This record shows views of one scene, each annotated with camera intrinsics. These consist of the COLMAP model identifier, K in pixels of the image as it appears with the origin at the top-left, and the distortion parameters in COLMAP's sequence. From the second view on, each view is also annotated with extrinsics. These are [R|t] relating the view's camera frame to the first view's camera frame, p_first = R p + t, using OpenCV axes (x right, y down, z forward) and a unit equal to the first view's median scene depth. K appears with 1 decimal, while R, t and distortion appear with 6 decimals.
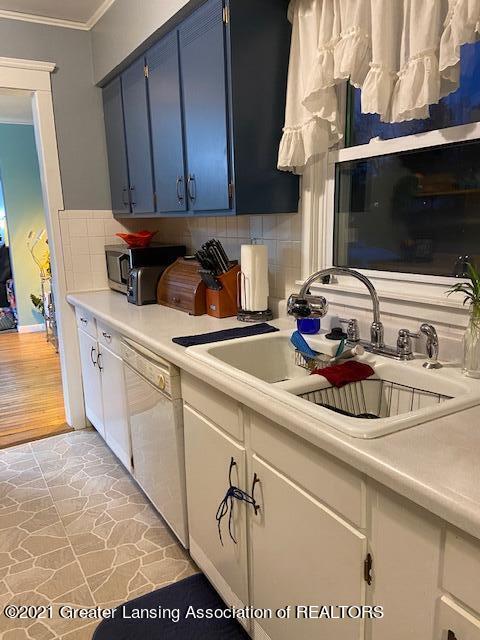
lens RADIAL K [[490.5, 0, 238.3], [0, 490.5, 322.6], [0, 0, 1]] dist [0.141511, -0.182426]
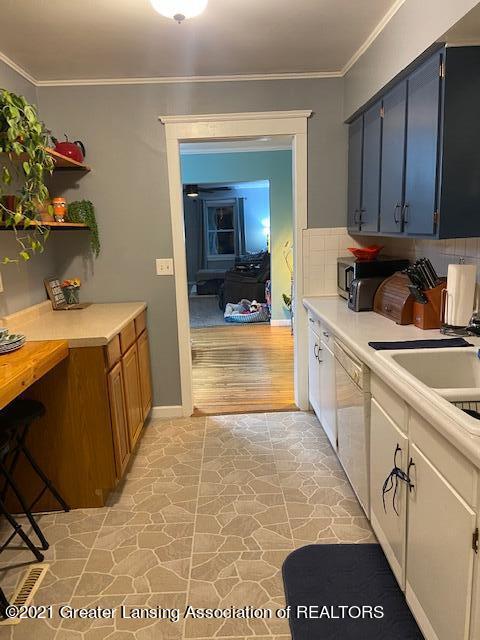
lens RADIAL K [[490.5, 0, 238.3], [0, 490.5, 322.6], [0, 0, 1]] dist [0.141511, -0.182426]
pose [[0.875644, 0.089671, -0.474559, 0.116582], [-0.090341, 0.995680, 0.021446, -0.009784], [0.474432, 0.024093, 0.879962, -0.162435]]
